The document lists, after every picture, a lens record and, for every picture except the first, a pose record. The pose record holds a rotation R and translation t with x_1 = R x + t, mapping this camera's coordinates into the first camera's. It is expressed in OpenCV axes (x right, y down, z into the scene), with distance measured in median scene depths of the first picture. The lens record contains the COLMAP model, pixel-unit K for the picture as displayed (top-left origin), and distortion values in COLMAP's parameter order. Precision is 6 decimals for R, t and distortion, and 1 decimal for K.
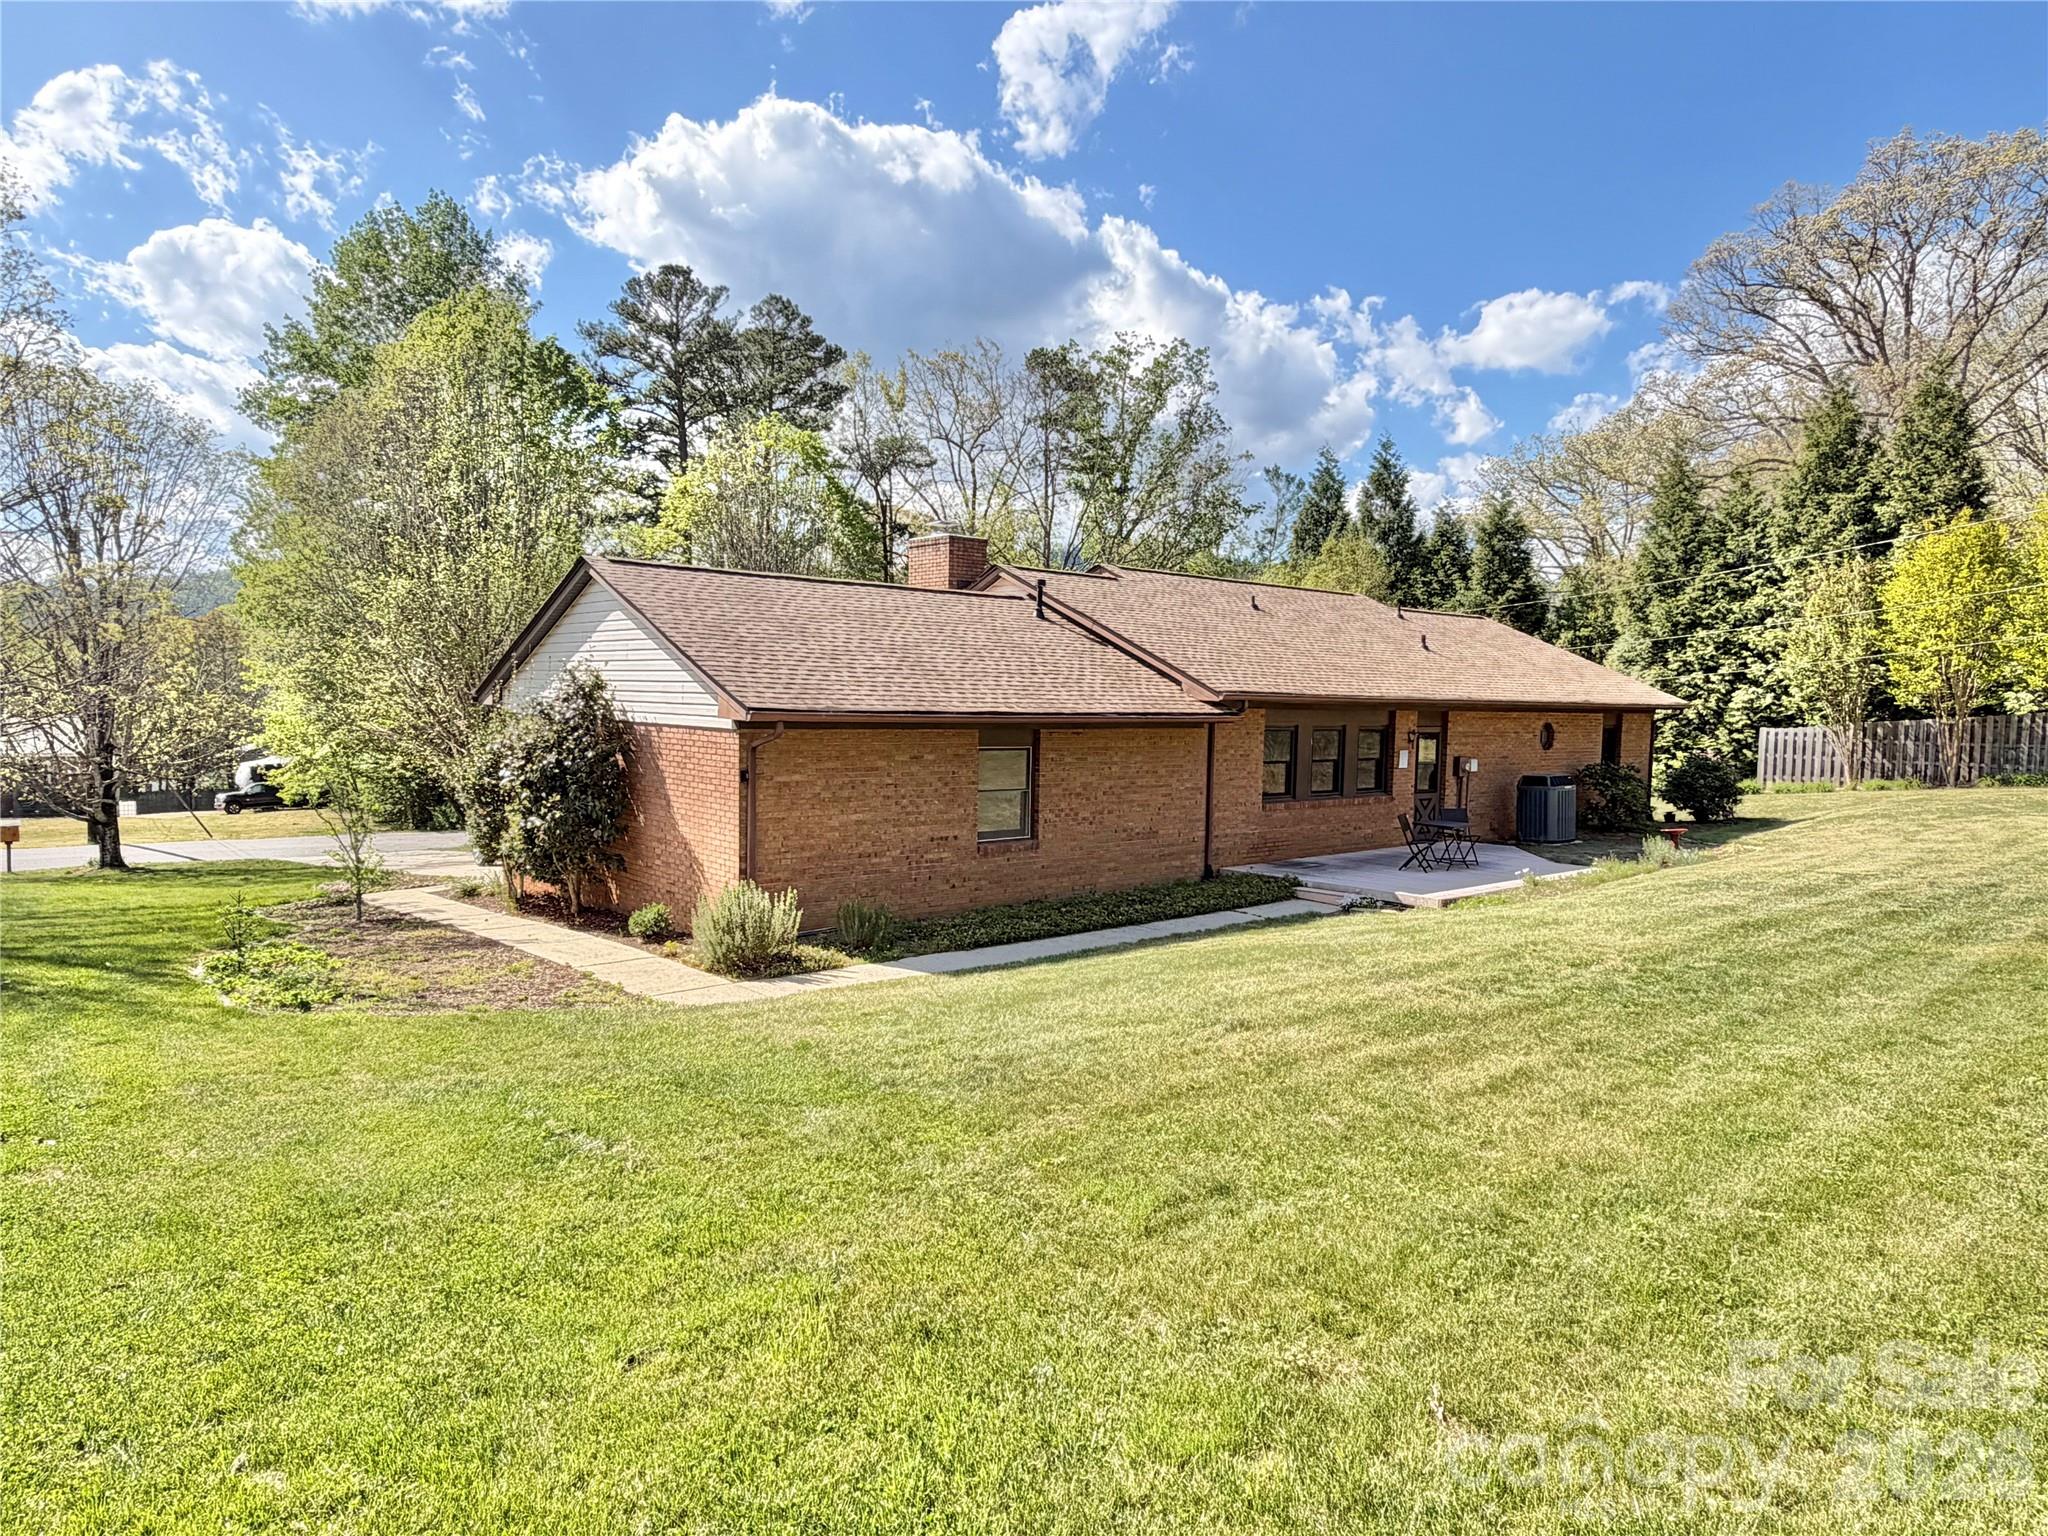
lens RADIAL K [[1256.8, 0, 1024.0], [0, 1256.8, 768.0], [0, 0, 1]] dist [0.002010, 0.001138]
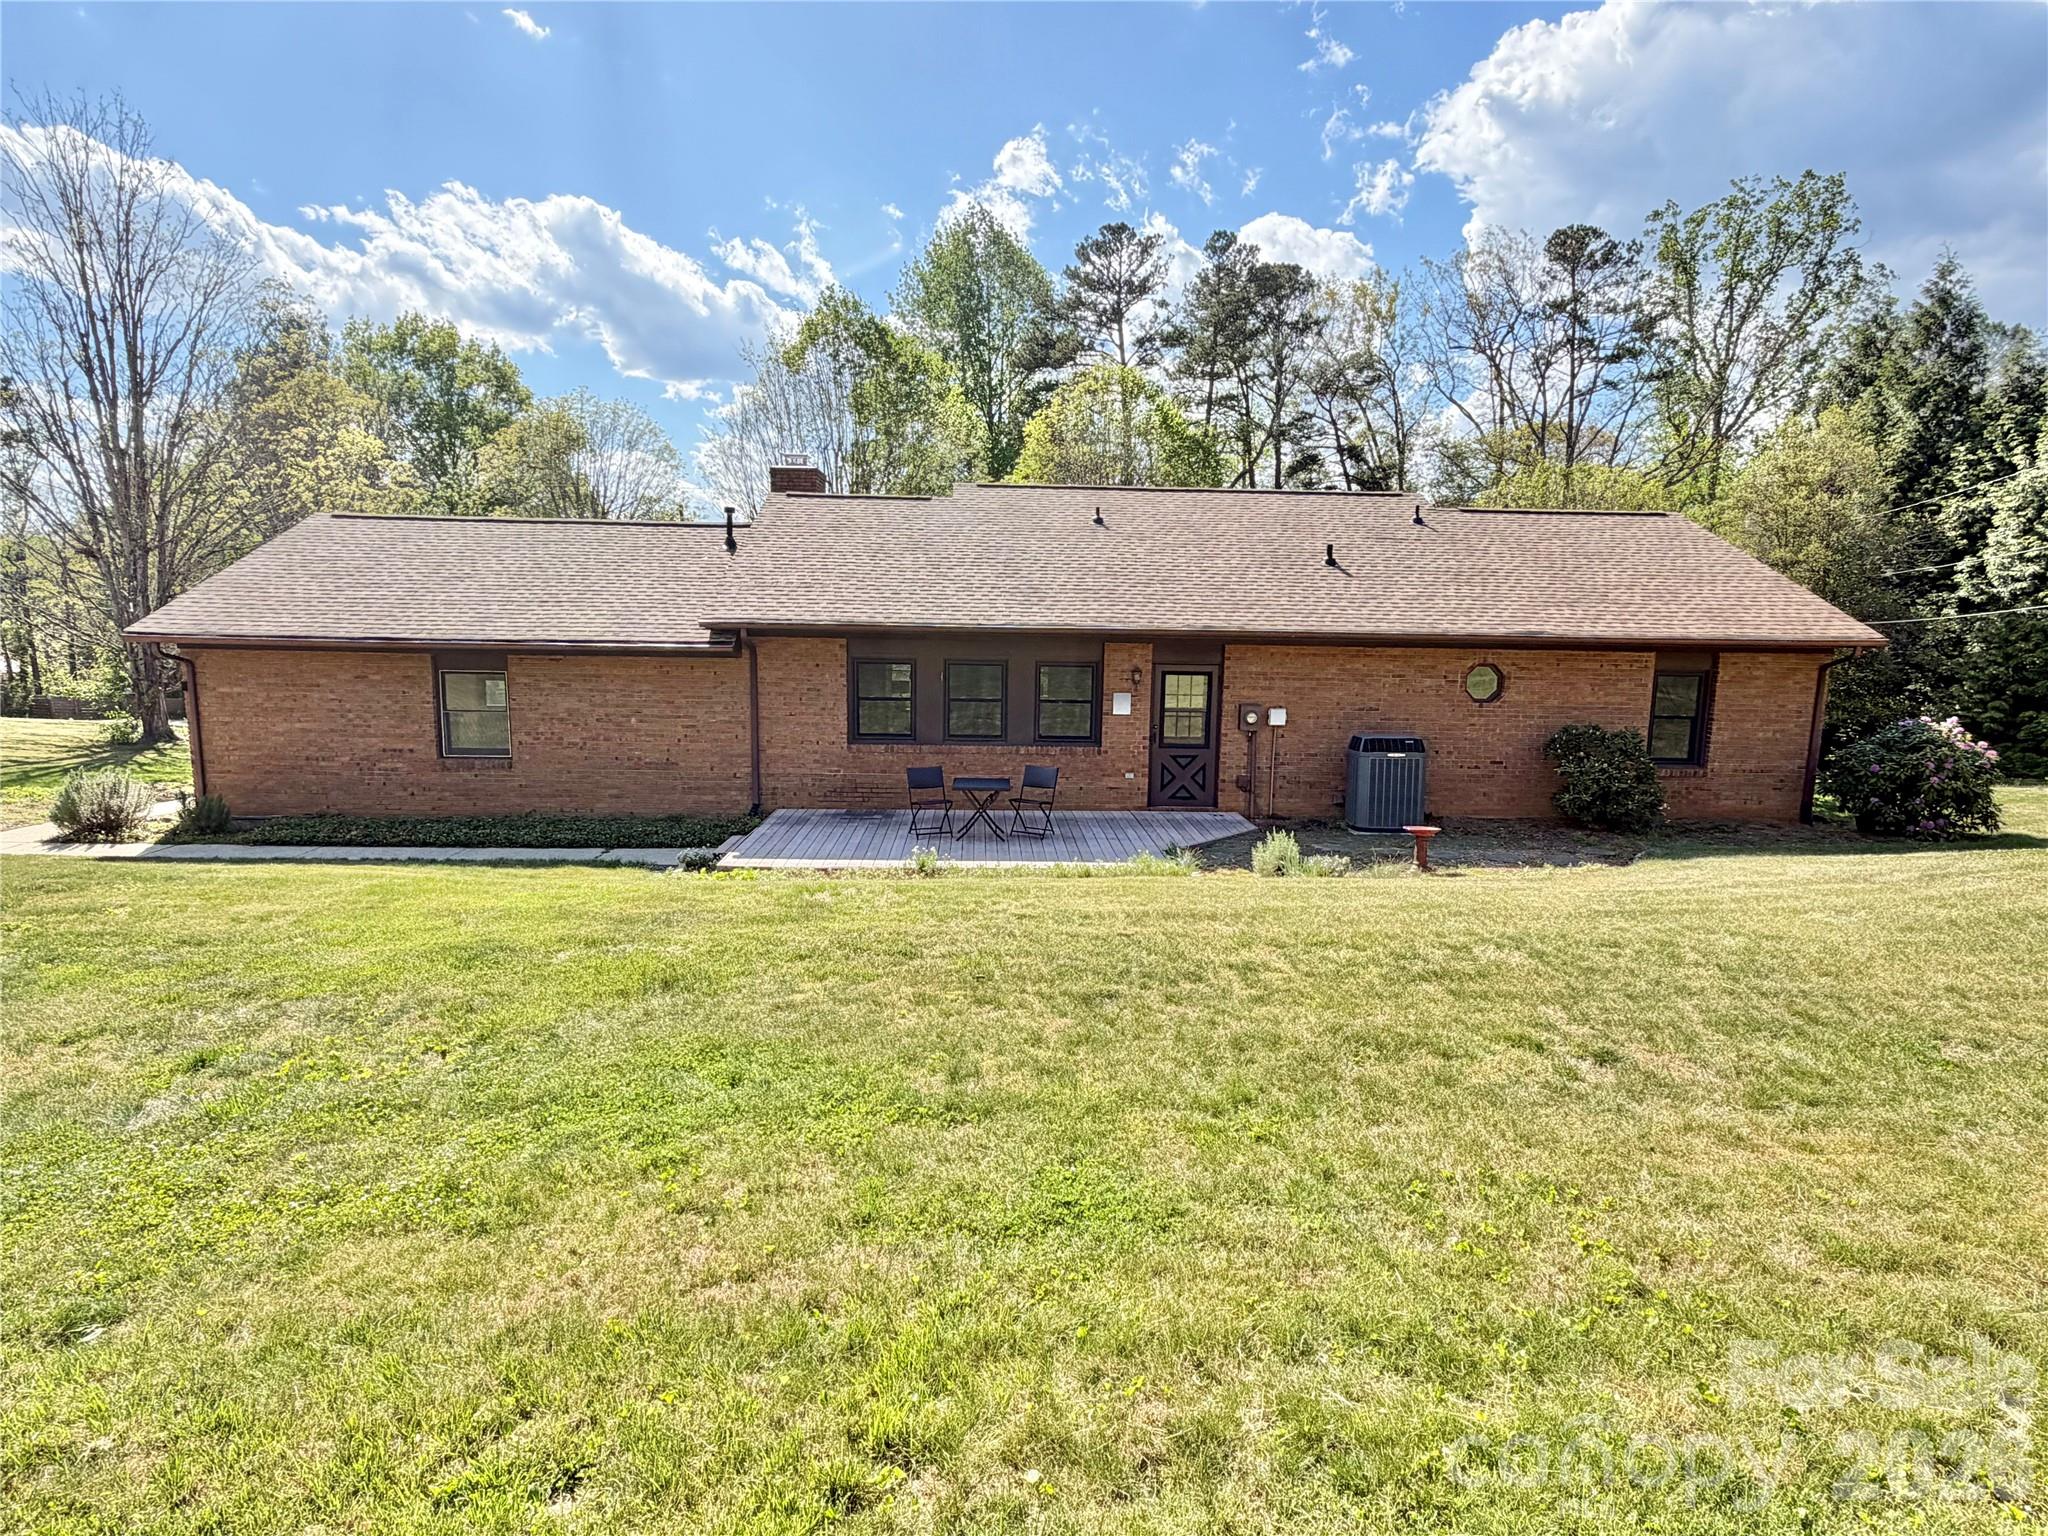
lens RADIAL K [[1138.3, 0, 1024.0], [0, 1138.3, 768.0], [0, 0, 1]] dist [-0.021200, 0.000014]
pose [[0.785689, 0.090959, -0.611898, 0.665149], [-0.040571, 0.994578, 0.095750, -0.031915], [0.617290, -0.050404, 0.785119, 0.367475]]
